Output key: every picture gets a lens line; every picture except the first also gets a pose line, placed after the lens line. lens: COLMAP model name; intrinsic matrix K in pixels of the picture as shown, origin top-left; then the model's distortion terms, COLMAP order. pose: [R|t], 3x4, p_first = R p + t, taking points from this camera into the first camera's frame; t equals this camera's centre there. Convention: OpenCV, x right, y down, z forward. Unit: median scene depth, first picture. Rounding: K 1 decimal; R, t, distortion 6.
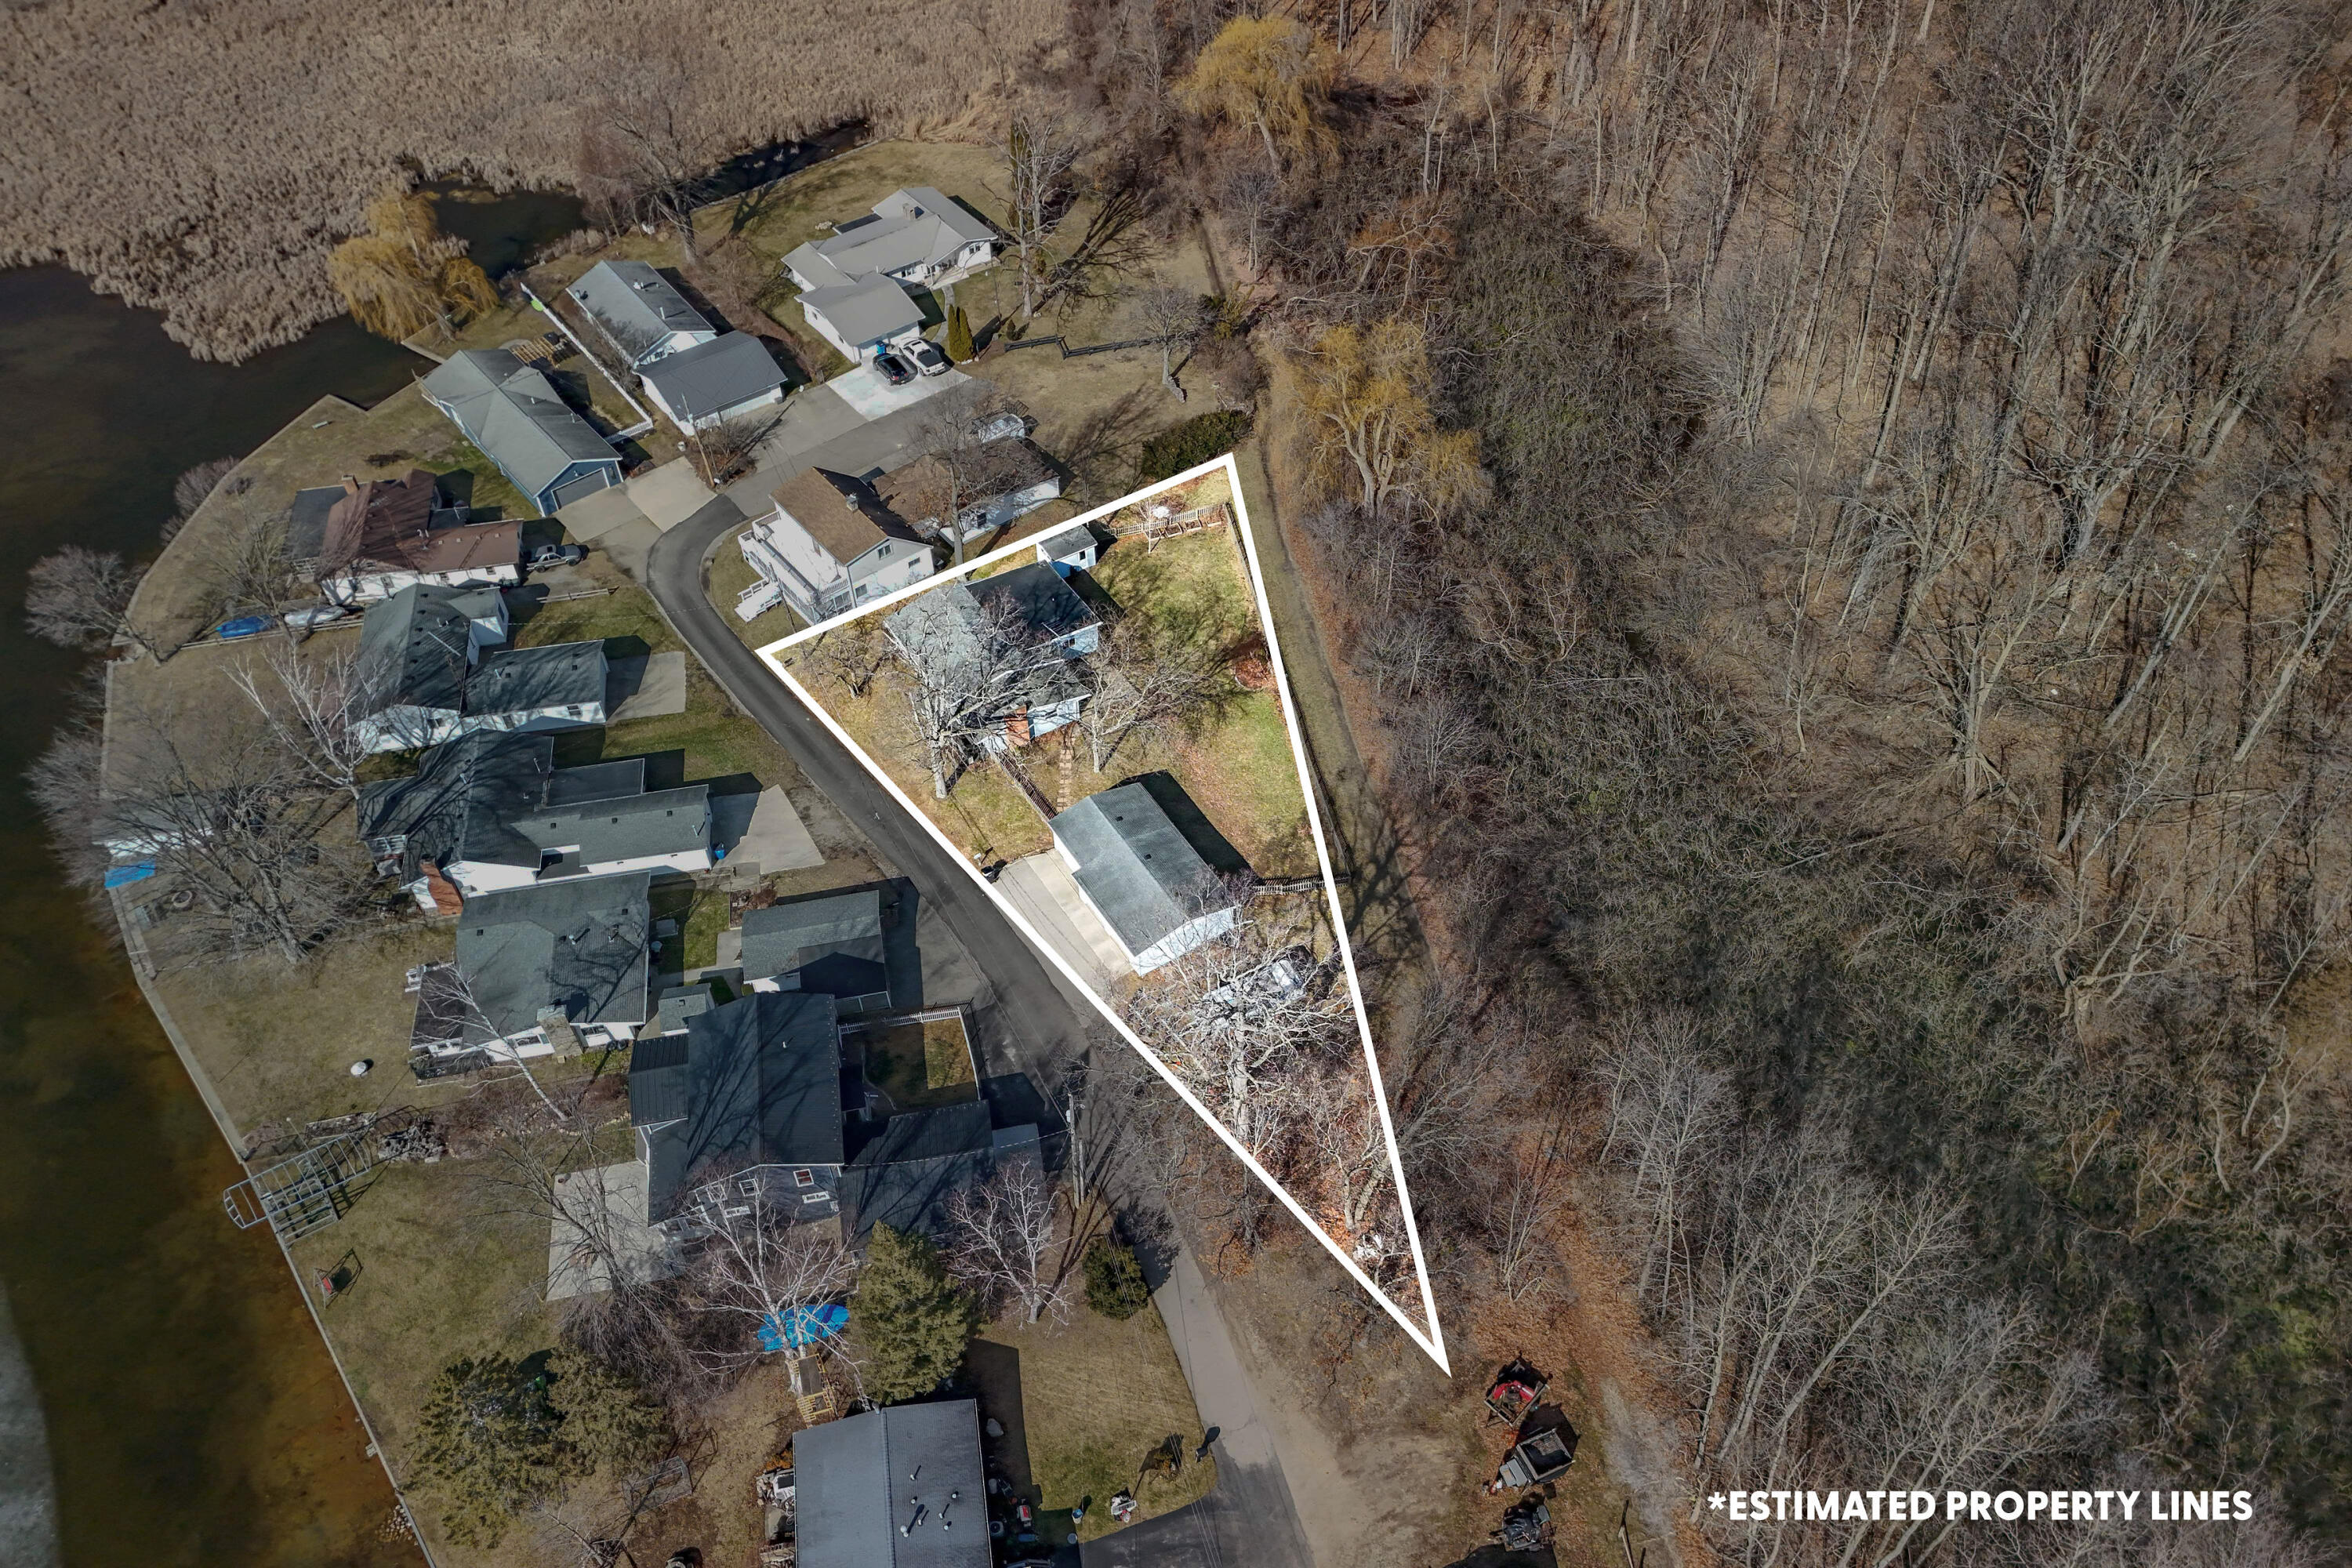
lens RADIAL K [[1715.1, 0, 1173.5], [0, 1715.1, 786.7], [0, 0, 1]] dist [0.065898, -0.049935]
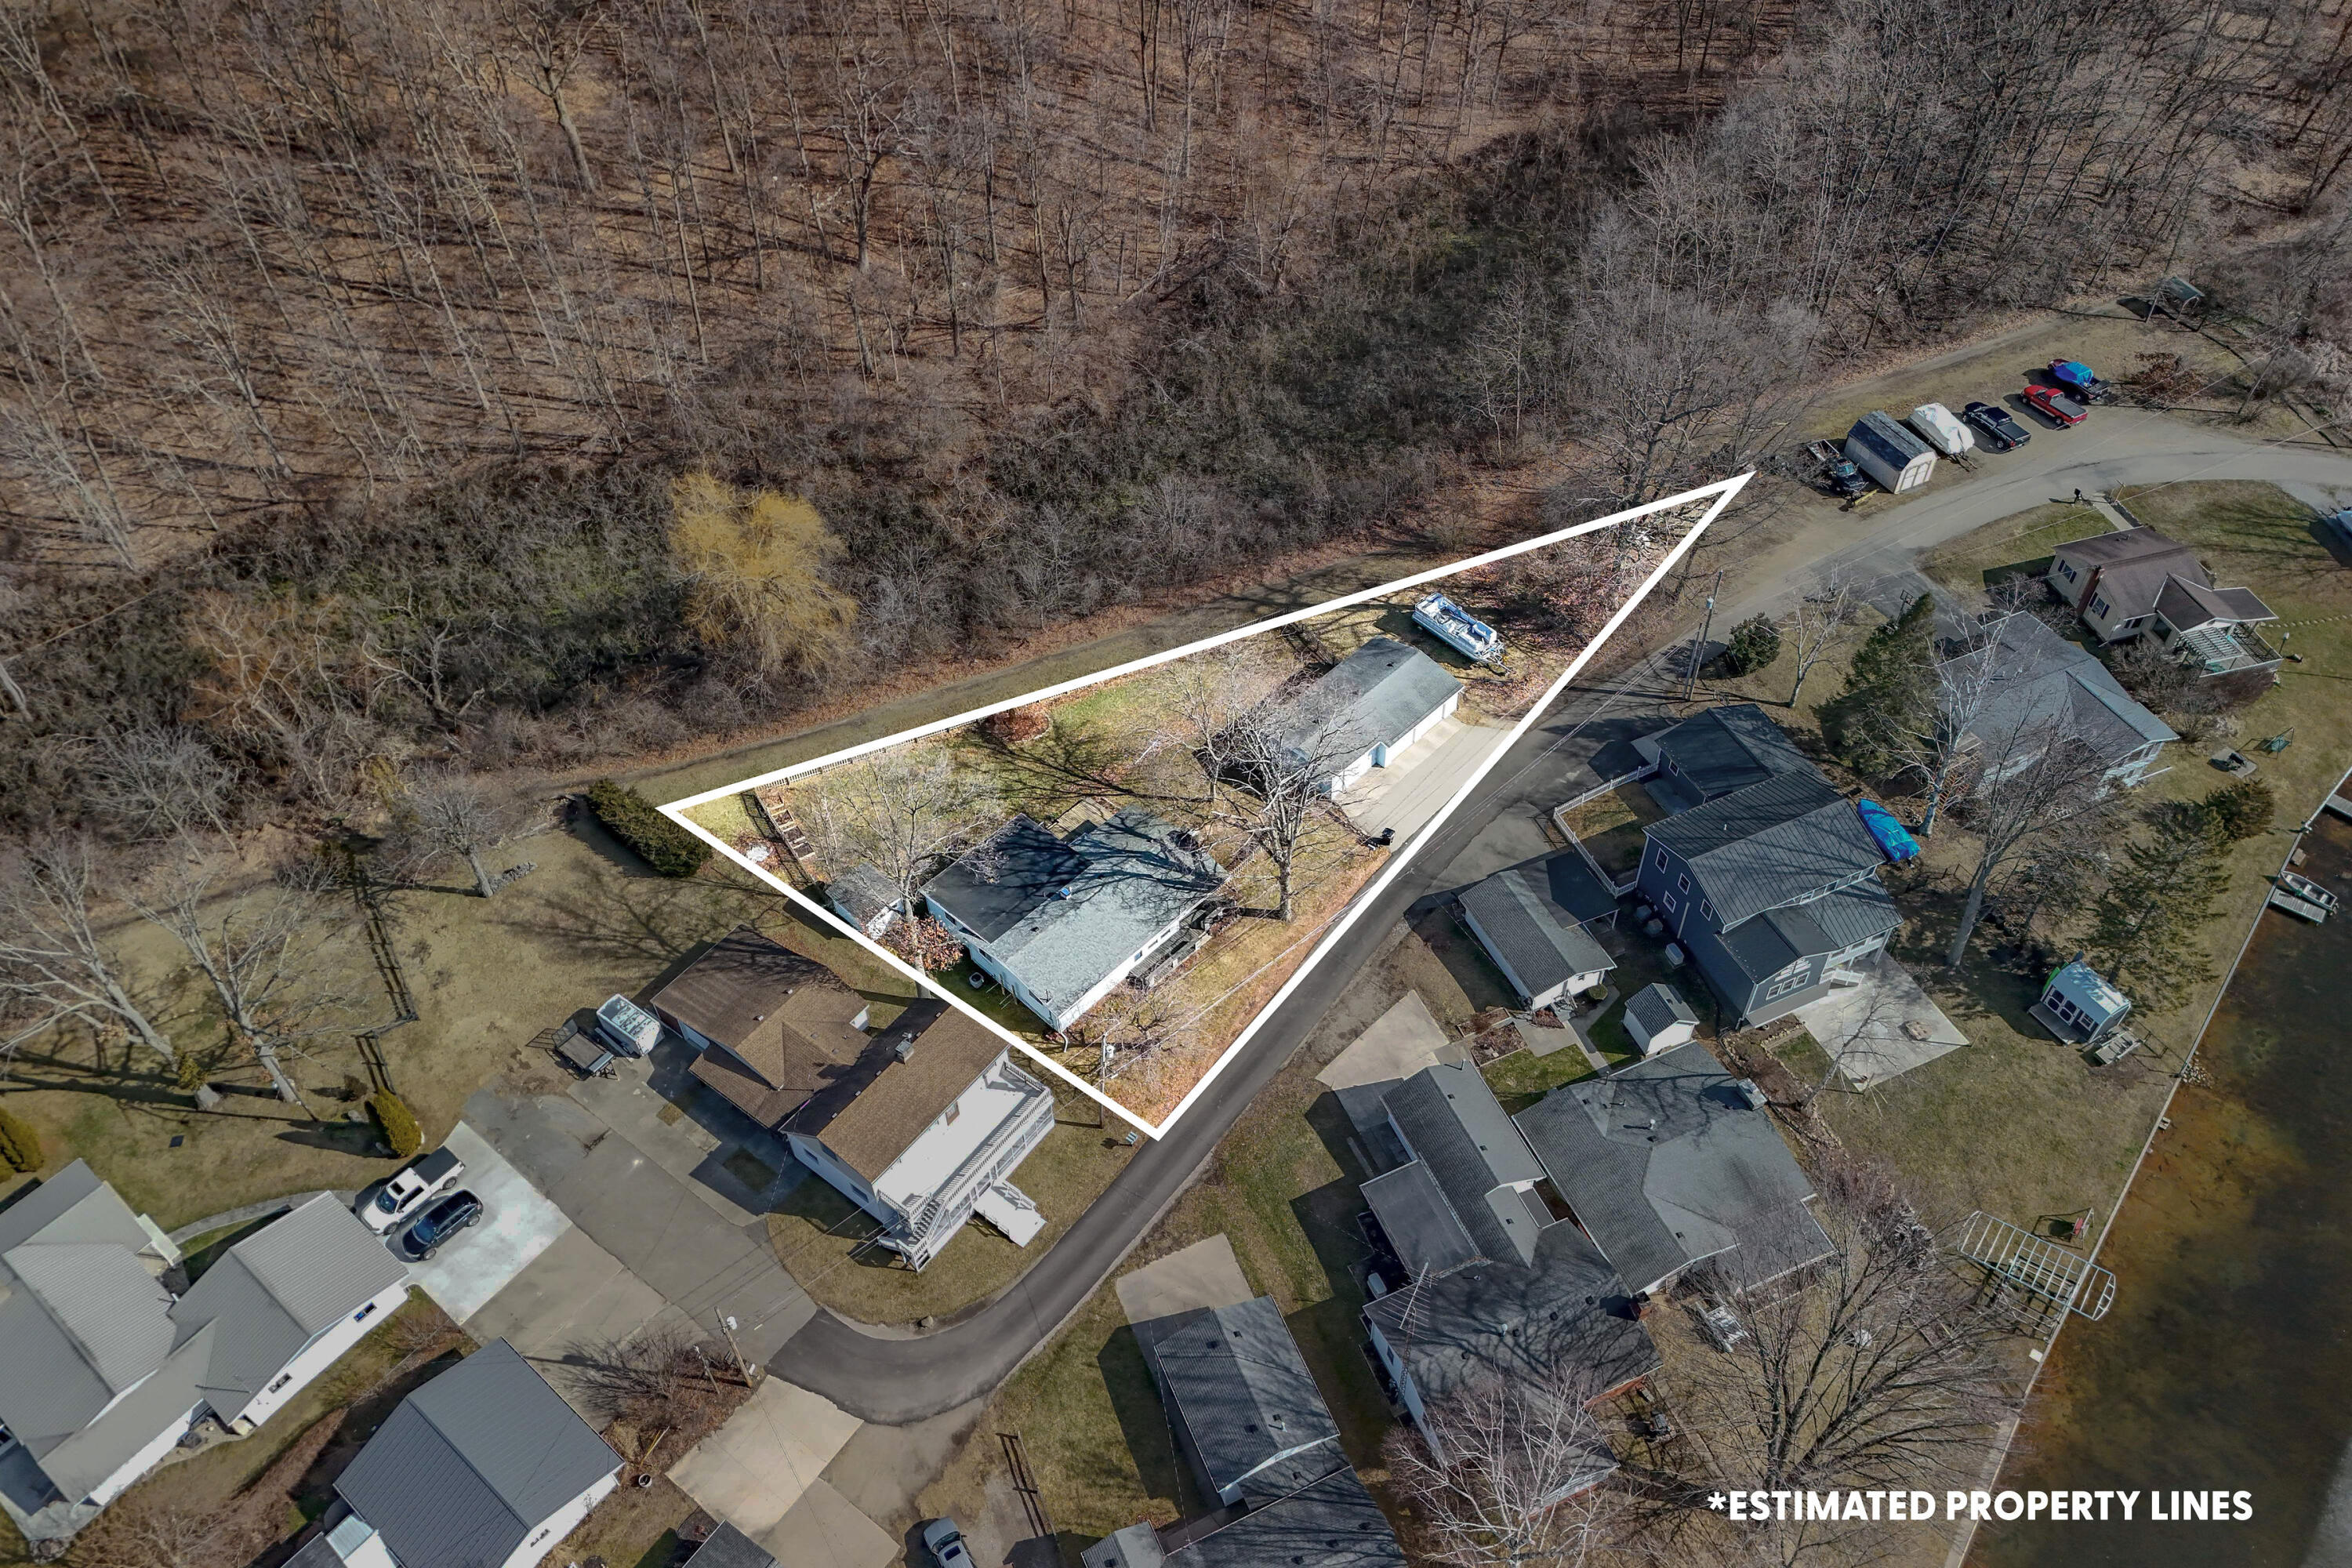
lens RADIAL K [[1715.1, 0, 1176.1], [0, 1715.1, 772.7], [0, 0, 1]] dist [0.065898, -0.049935]
pose [[-0.232956, -0.695959, 0.679244, -0.614337], [0.740217, 0.326101, 0.587993, -0.536038], [-0.630722, 0.639765, 0.439193, 0.524998]]
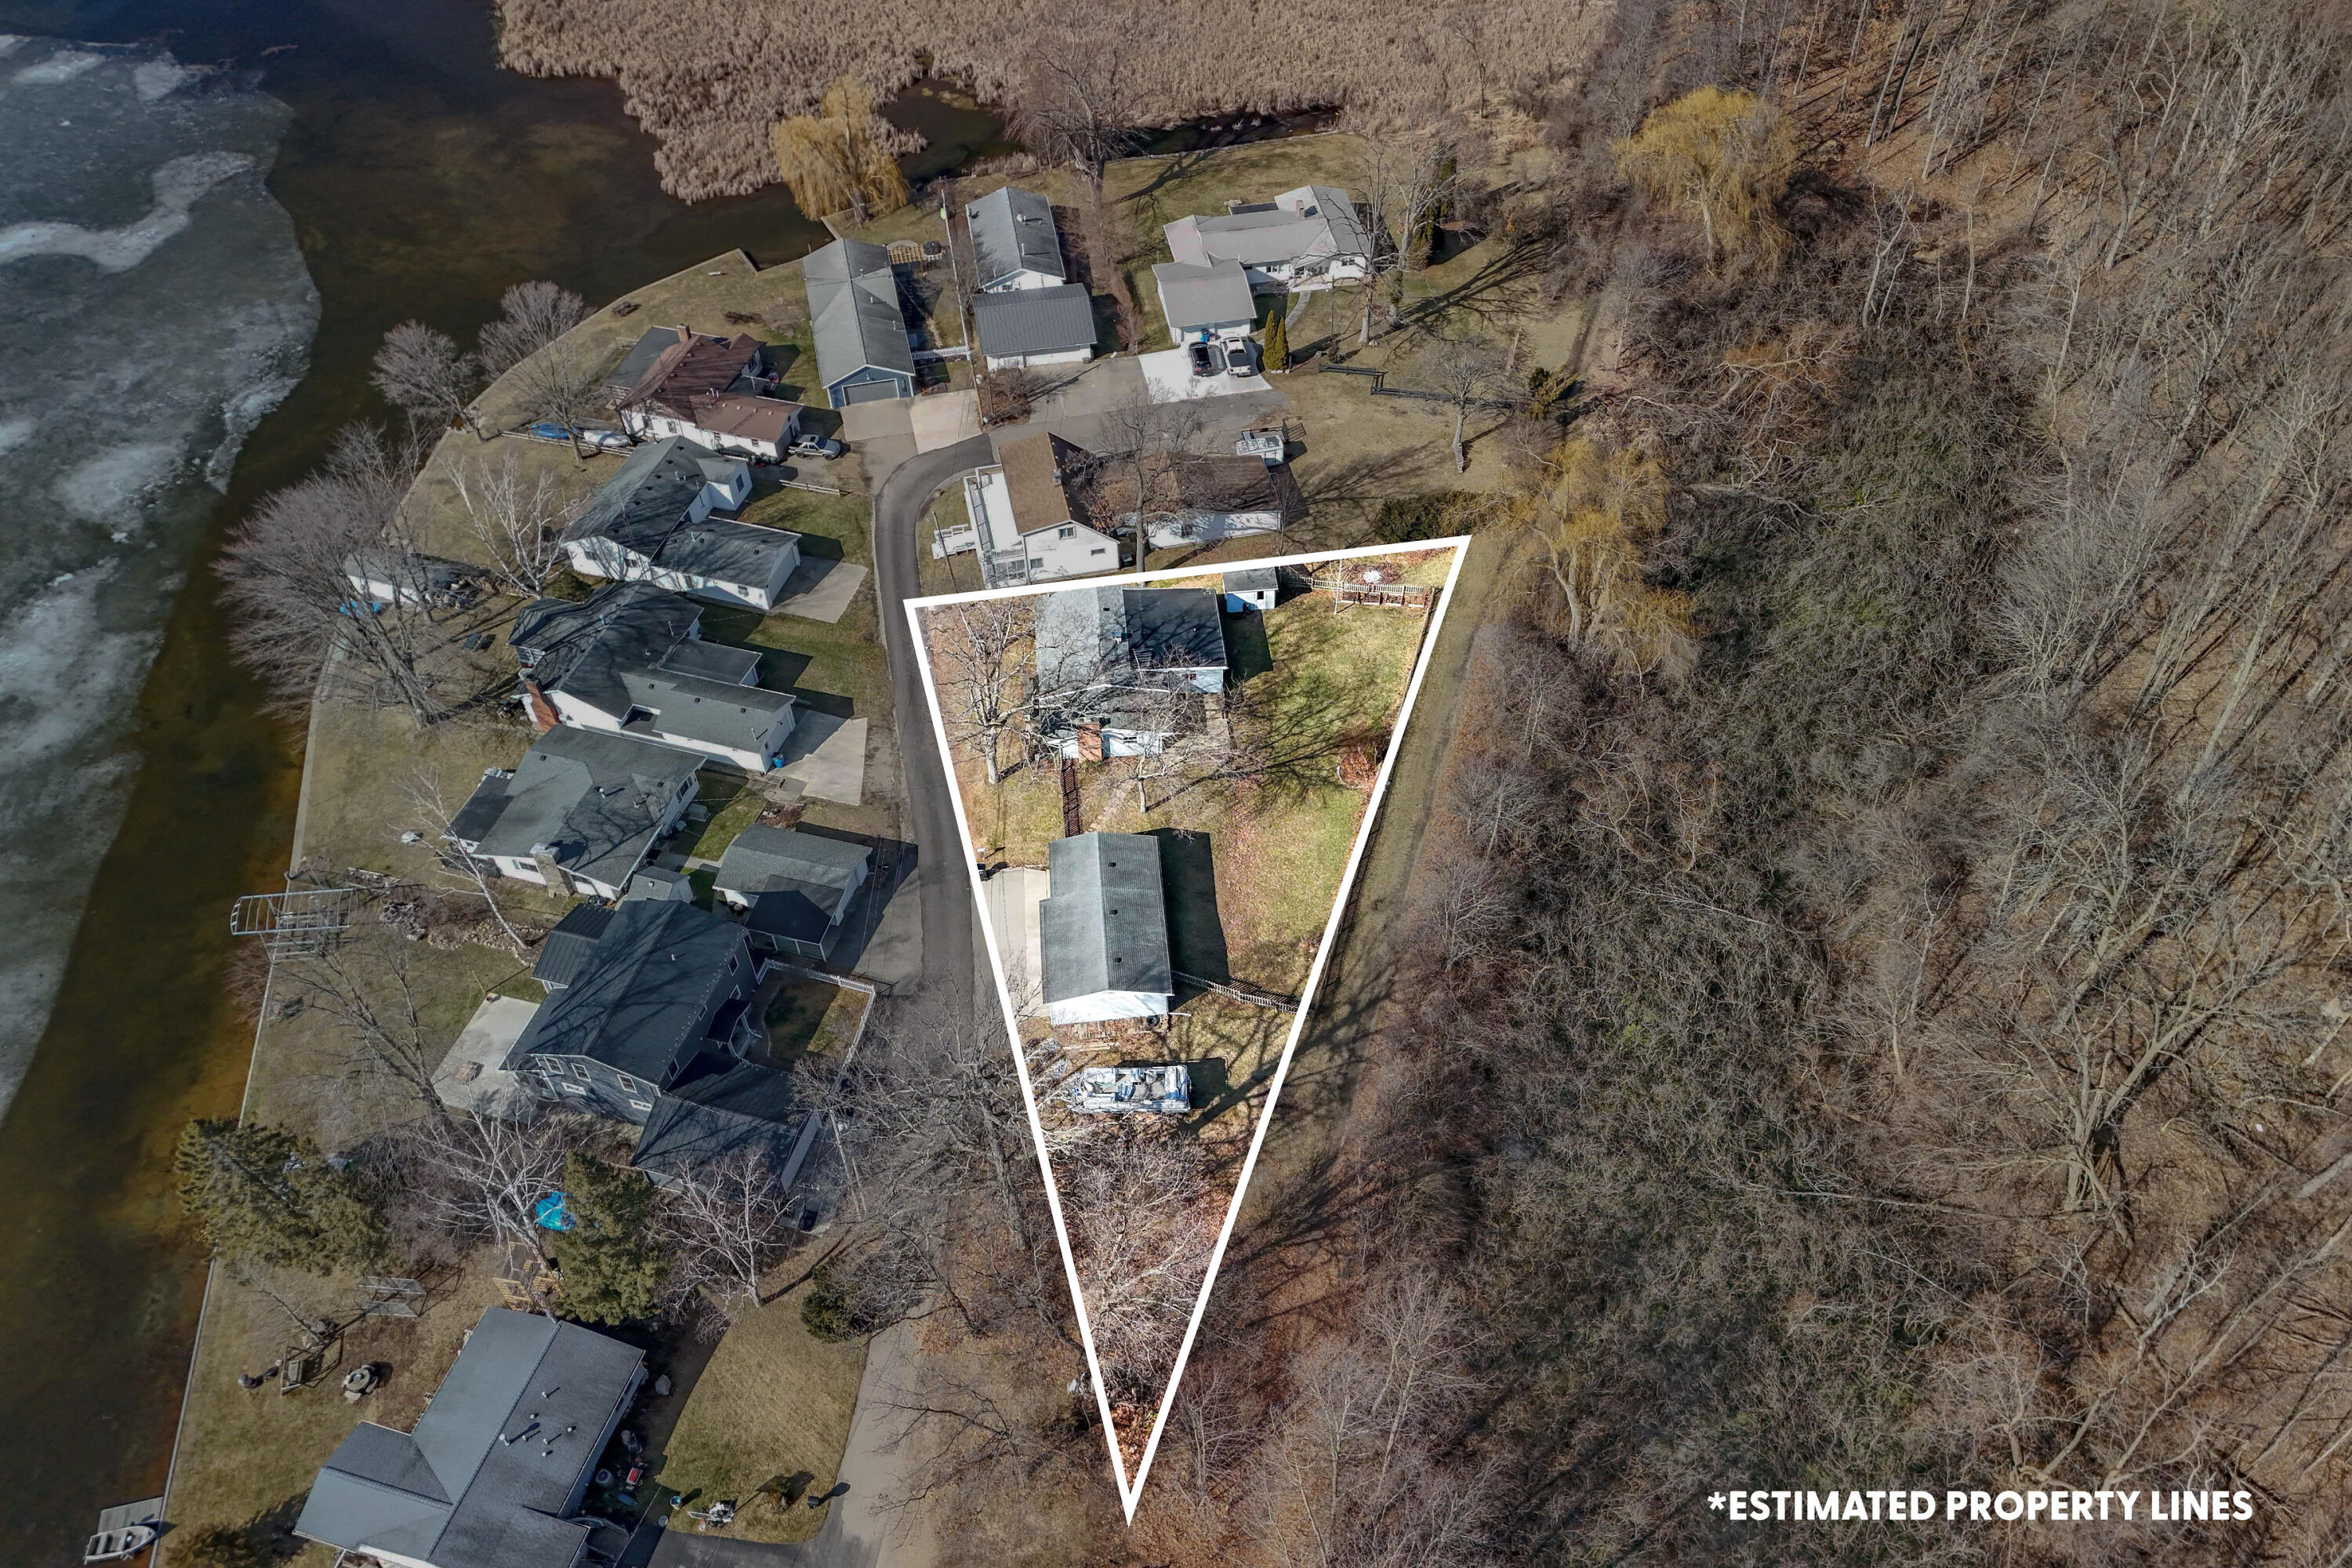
lens RADIAL K [[1715.1, 0, 1176.0], [0, 1715.1, 778.1], [0, 0, 1]] dist [0.065898, -0.049935]
pose [[0.892160, 0.334835, -0.303208, 0.235162], [-0.330101, 0.941466, 0.068379, -0.089446], [0.308356, 0.039084, 0.950468, 0.072261]]
